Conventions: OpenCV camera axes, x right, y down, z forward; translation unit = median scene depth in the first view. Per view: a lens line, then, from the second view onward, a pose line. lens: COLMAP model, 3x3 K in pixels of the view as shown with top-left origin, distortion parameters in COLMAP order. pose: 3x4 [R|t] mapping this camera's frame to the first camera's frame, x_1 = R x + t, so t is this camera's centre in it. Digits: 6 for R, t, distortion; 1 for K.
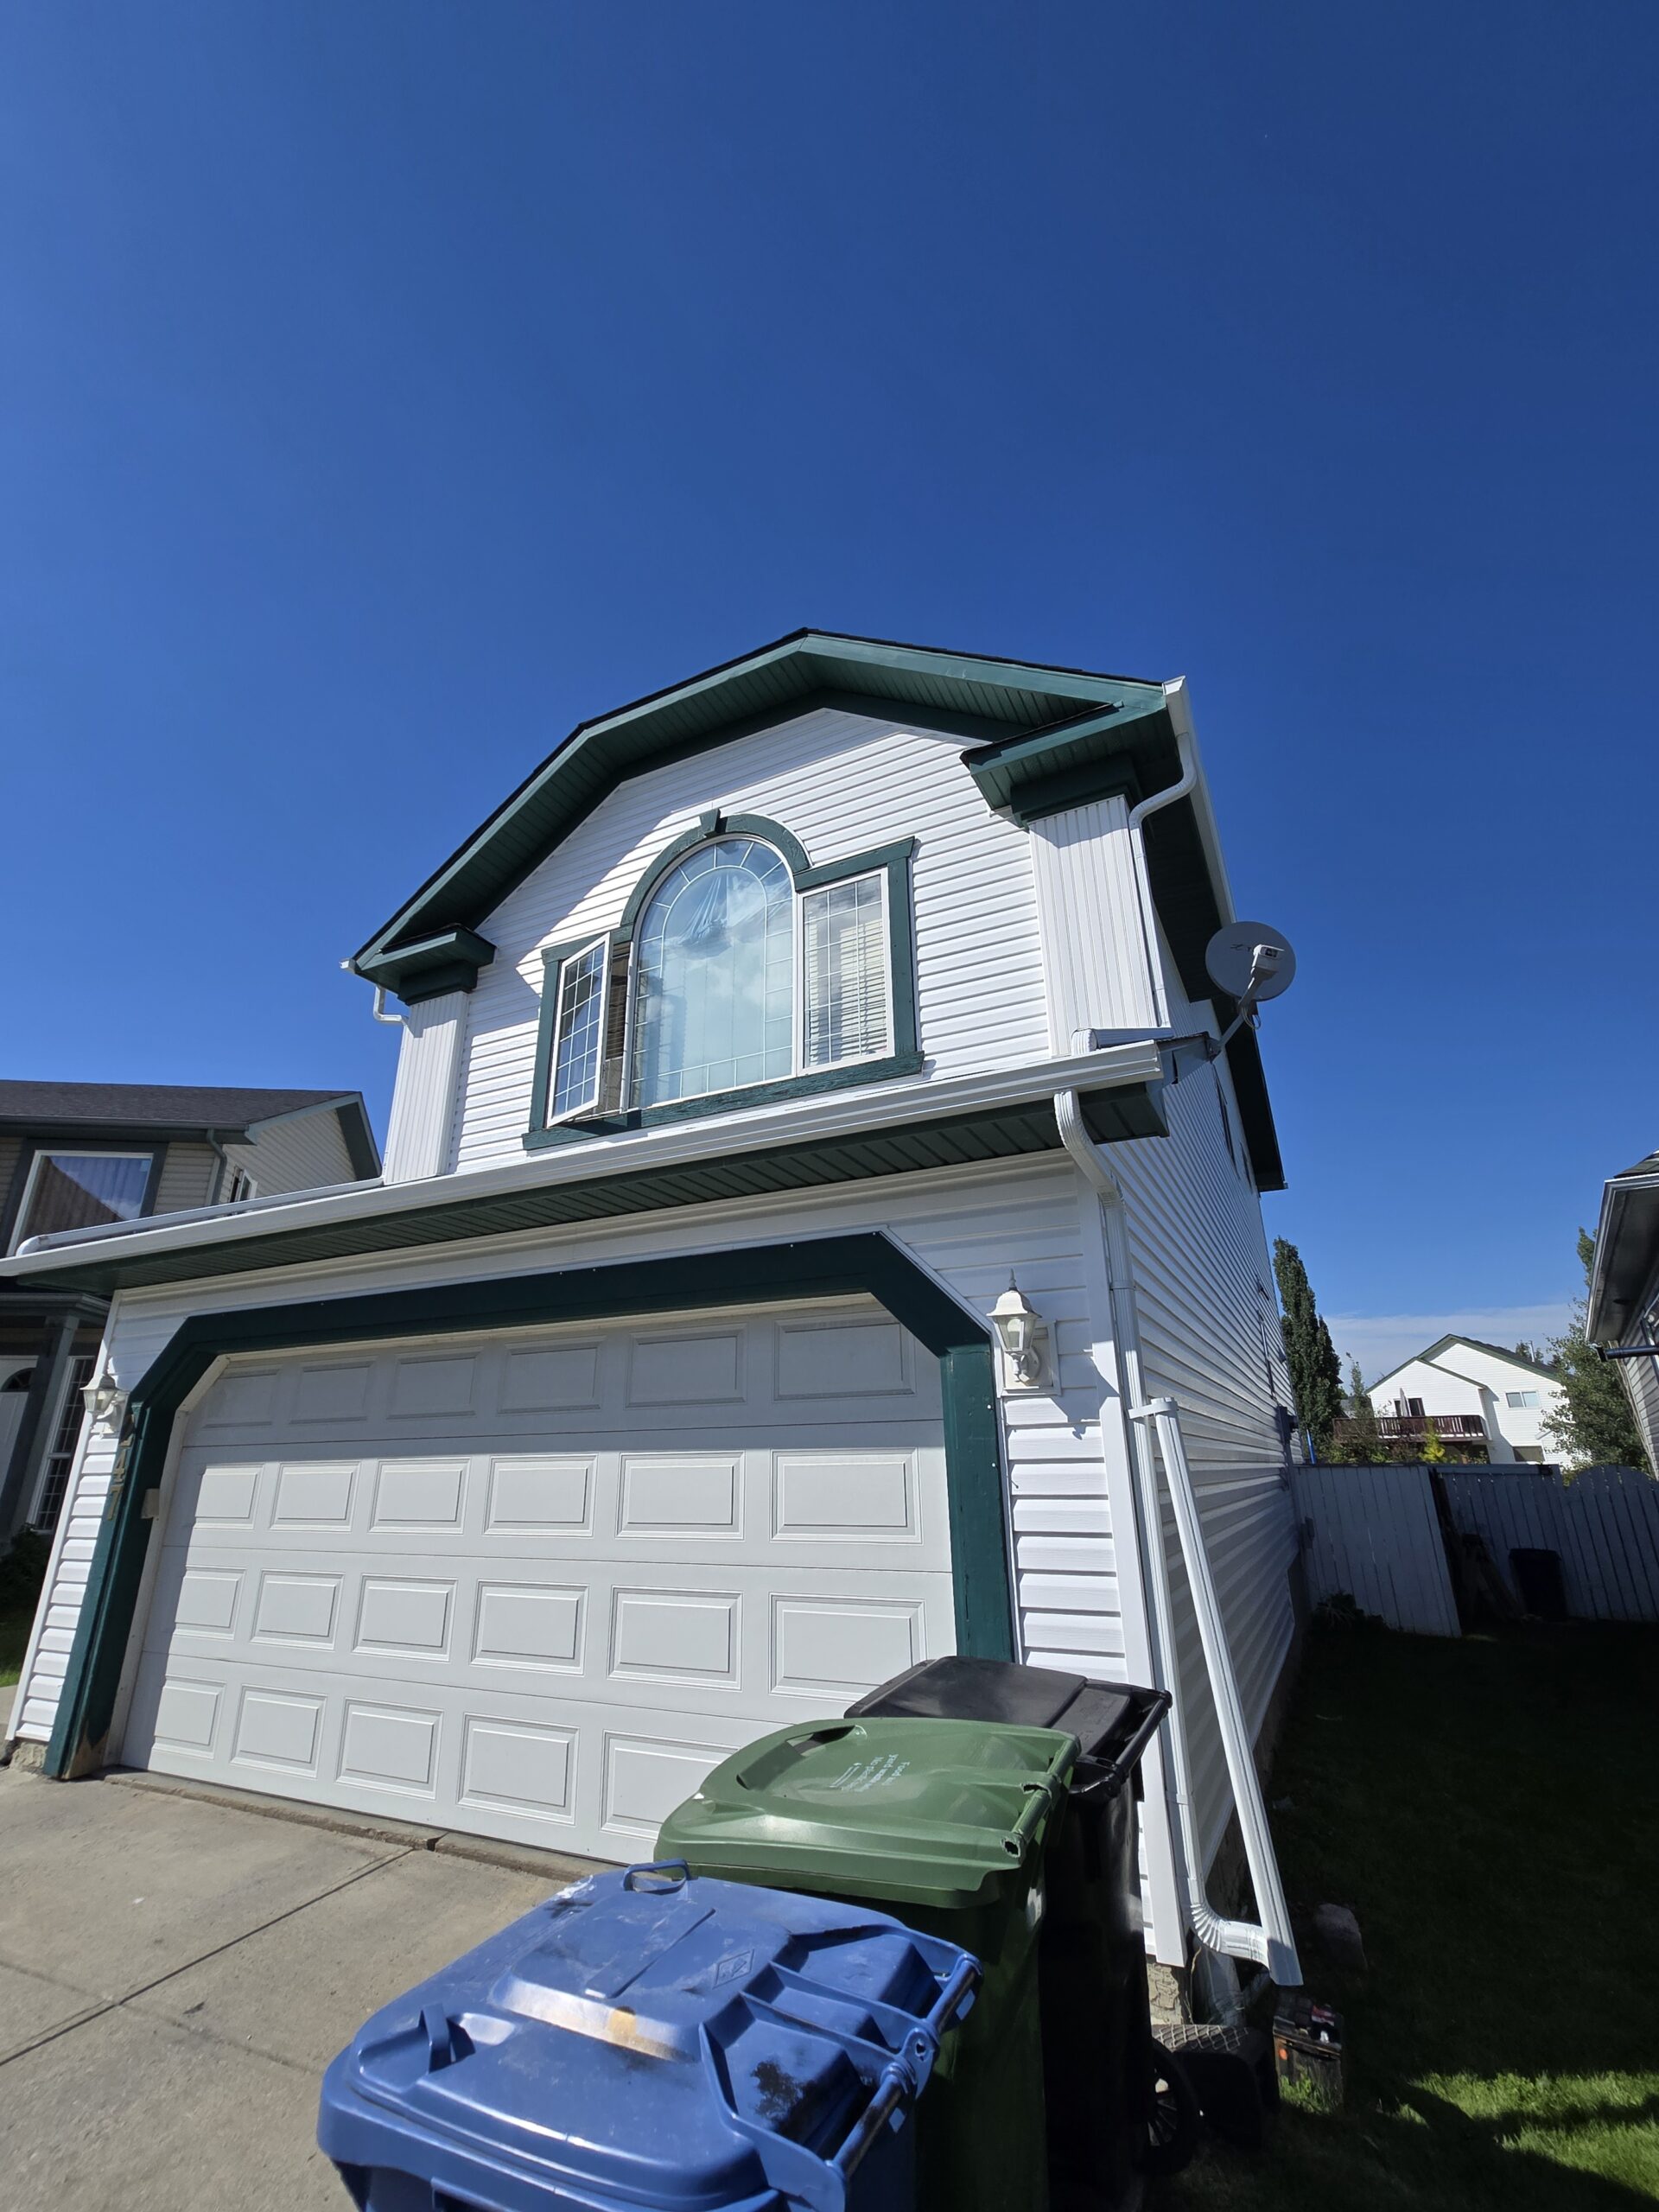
lens RADIAL K [[984.6, 0, 810.7], [0, 984.6, 1106.5], [0, 0, 1]] dist [0.001014, 0.000144]
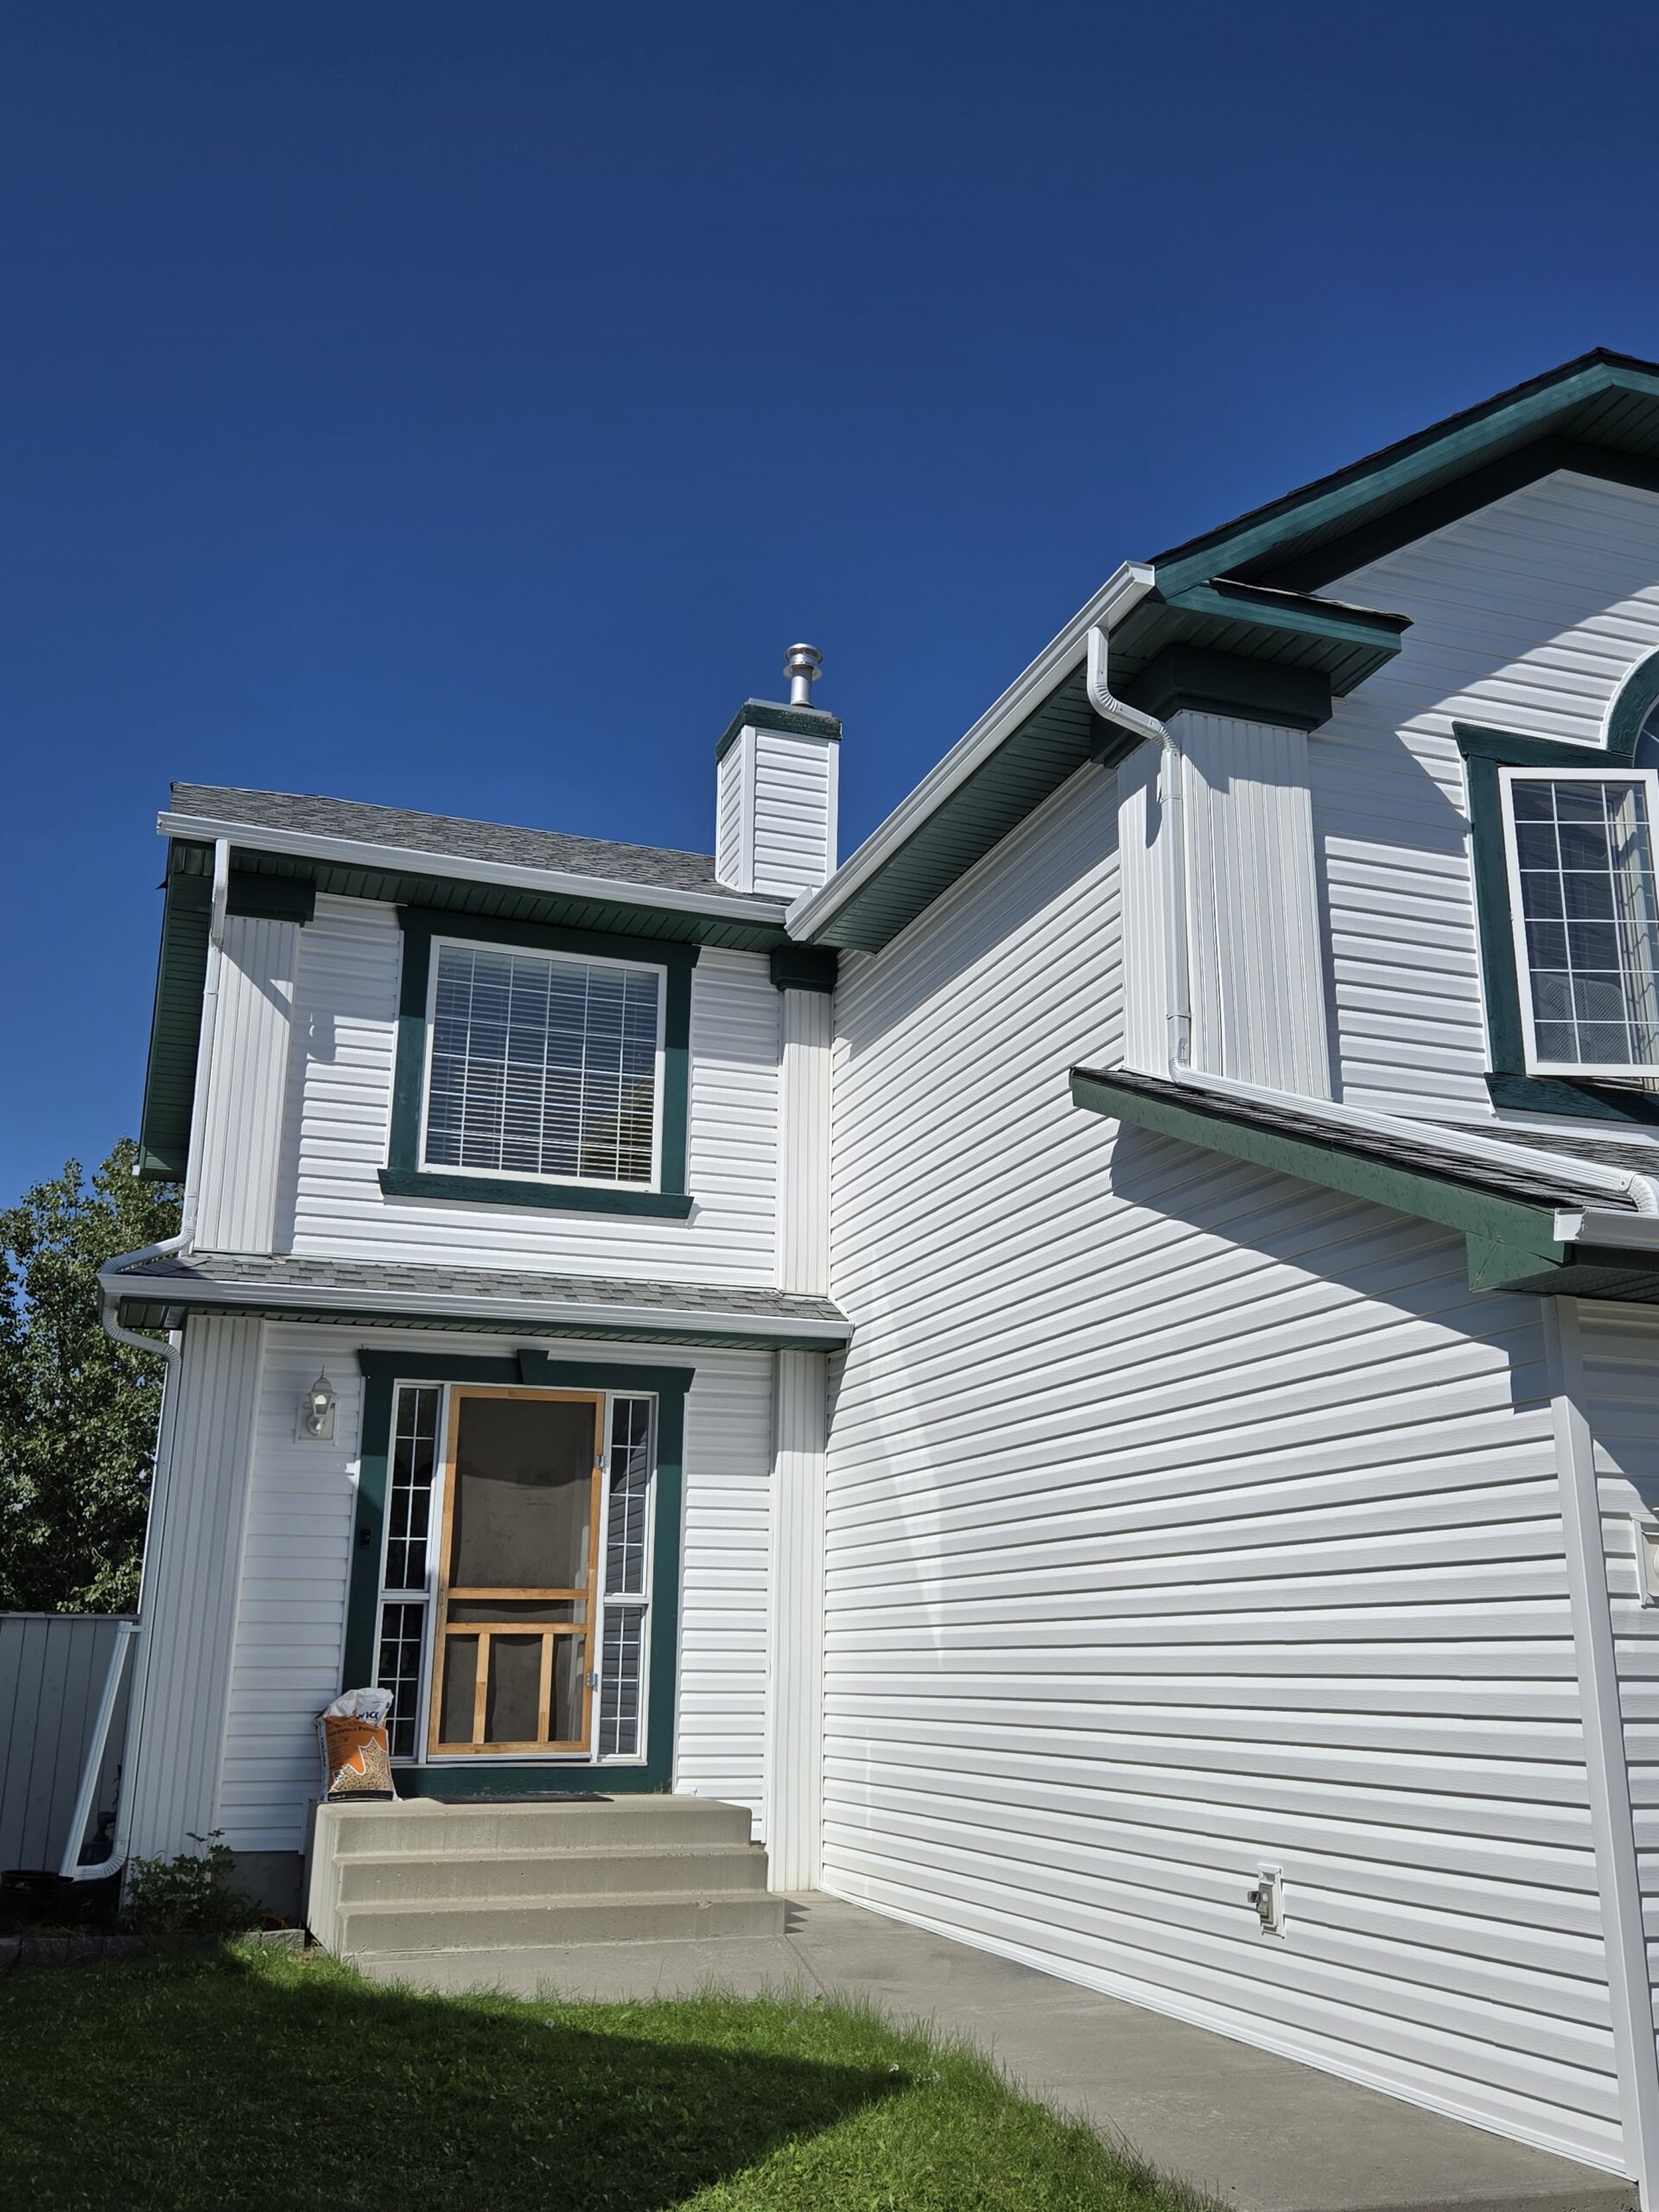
lens RADIAL K [[1984.7, 0, 829.5], [0, 1984.7, 1106.0], [0, 0, 1]] dist [0.077813, -0.005697]
pose [[0.683649, 0.217051, 0.696788, -1.579488], [-0.268886, 0.962499, -0.036006, 0.221487], [-0.678473, -0.162741, 0.716373, 0.546951]]
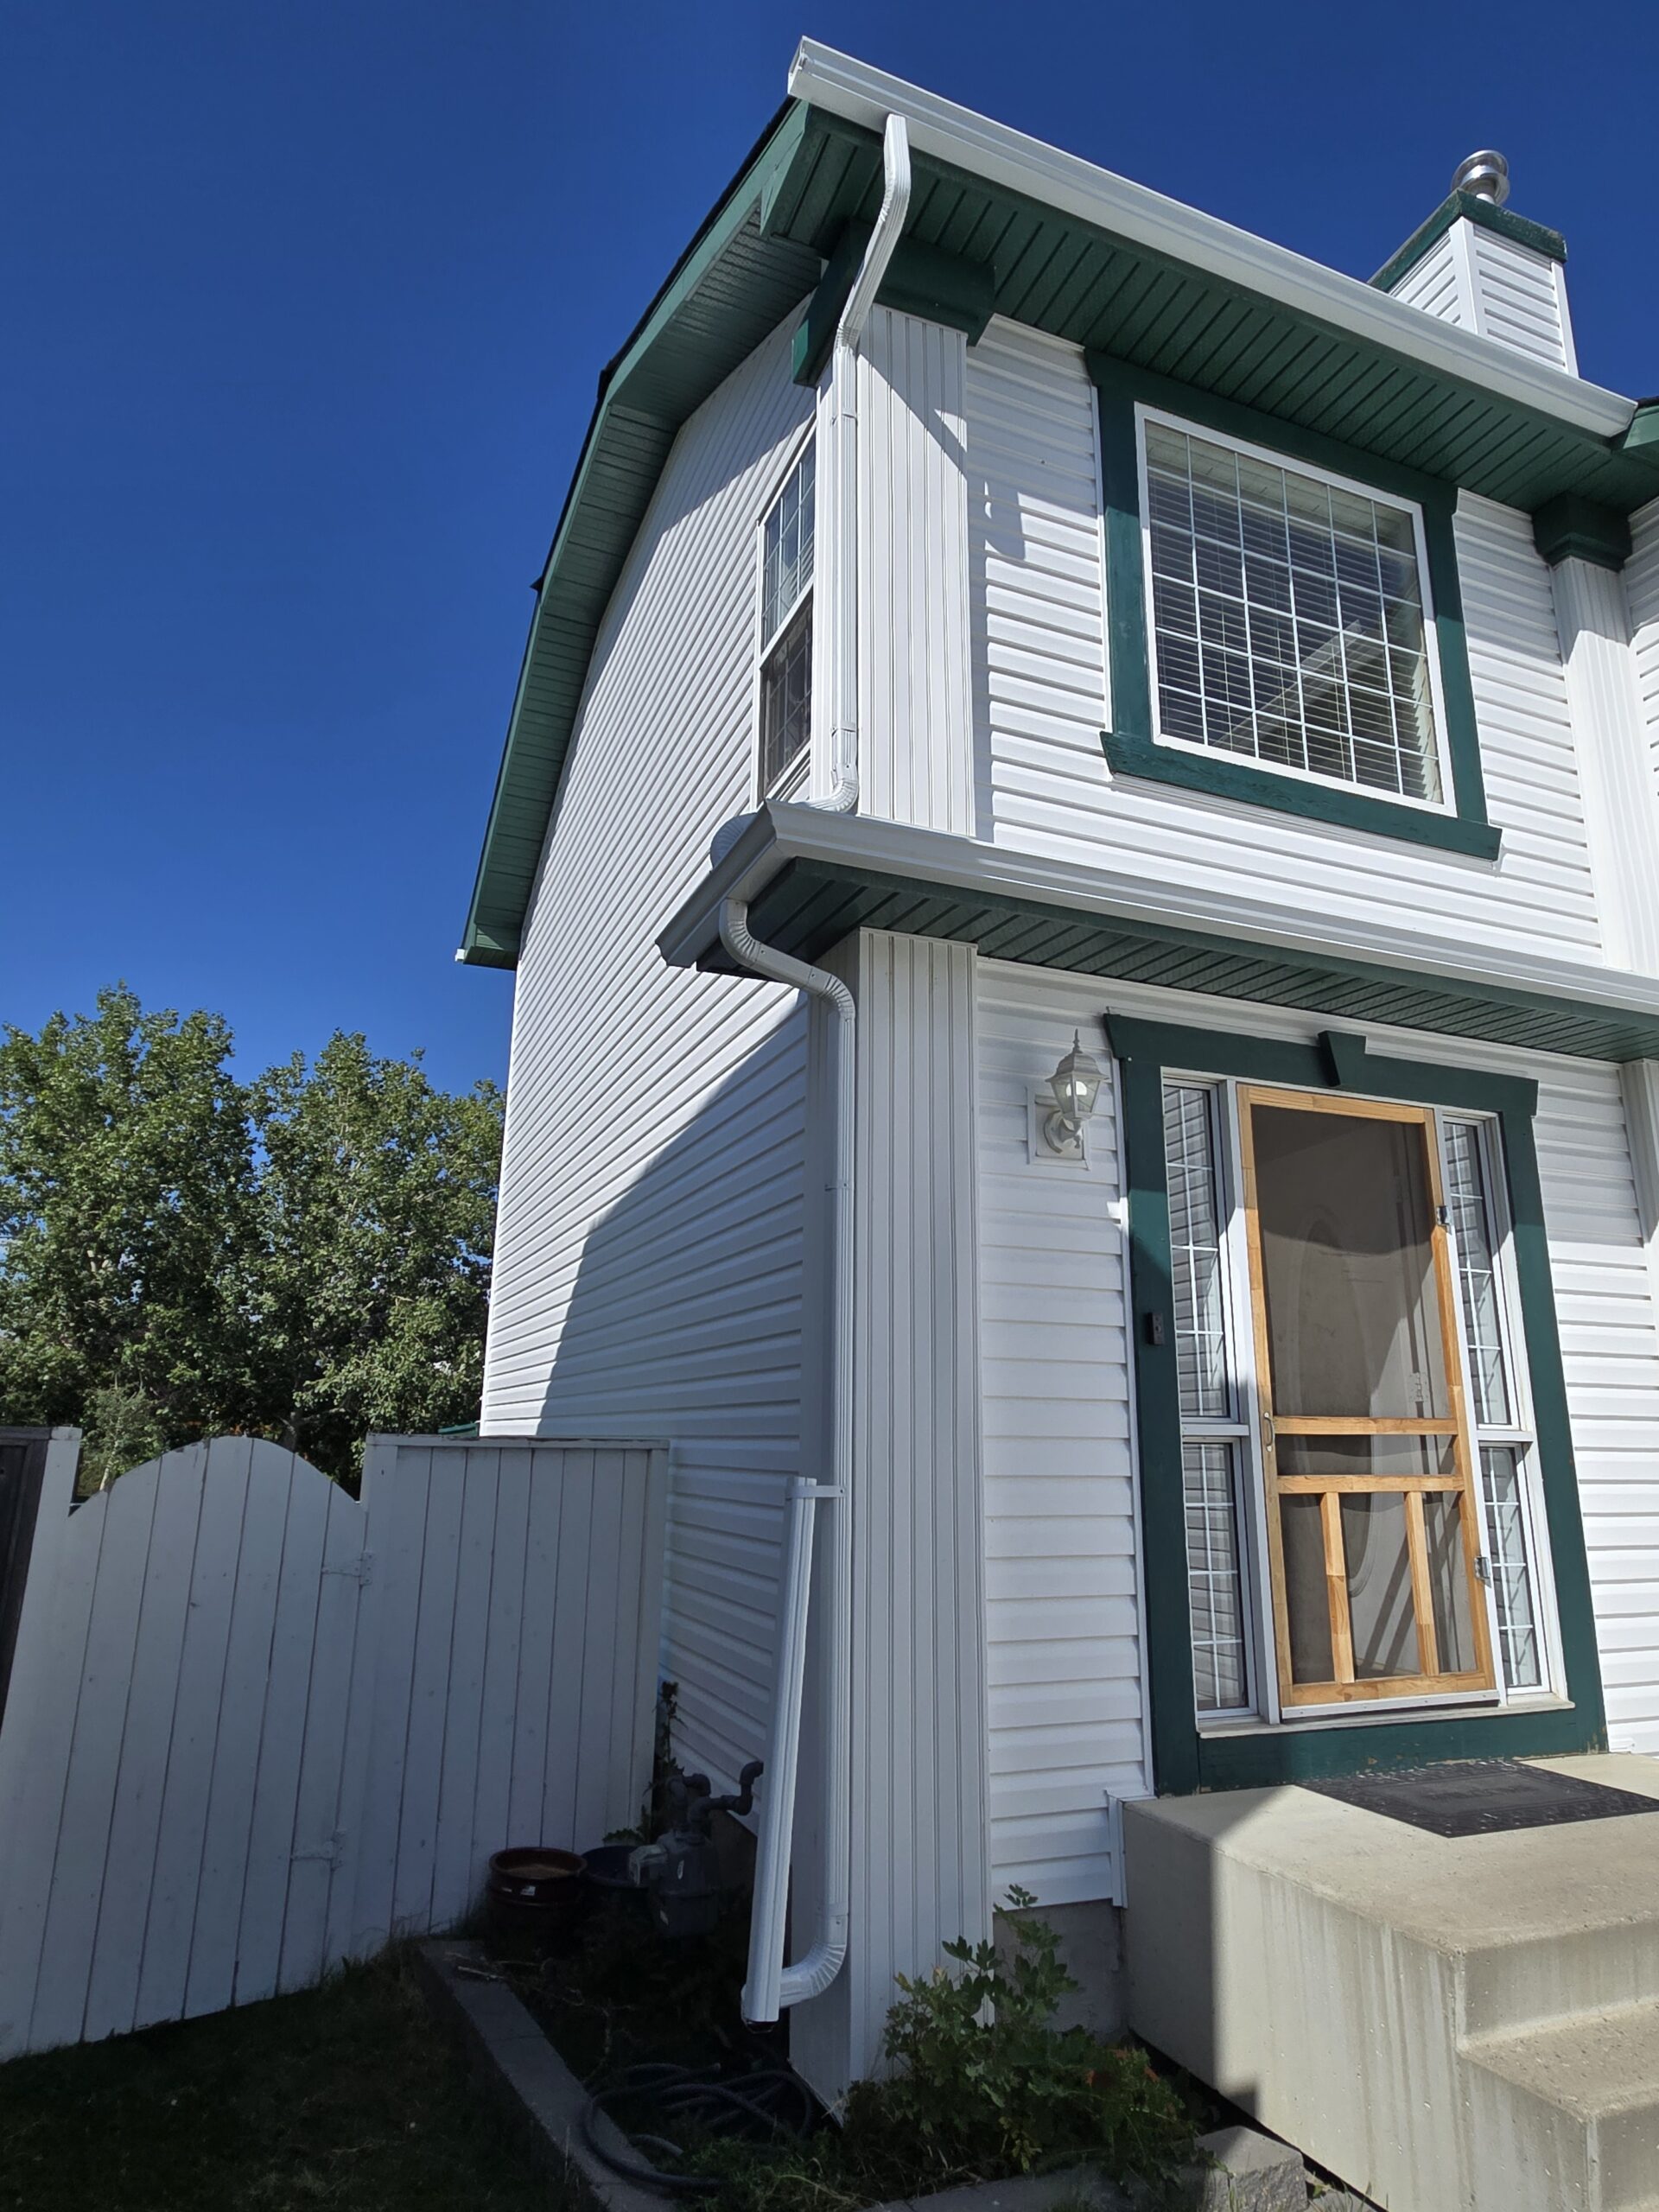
lens RADIAL K [[1319.1, 0, 829.5], [0, 1319.1, 1106.0], [0, 0, 1]] dist [0.002057, 0.000582]
pose [[0.646708, 0.206143, 0.734352, -1.179814], [-0.282384, 0.959081, -0.020546, 0.575053], [-0.708539, -0.194082, 0.678457, 1.676203]]
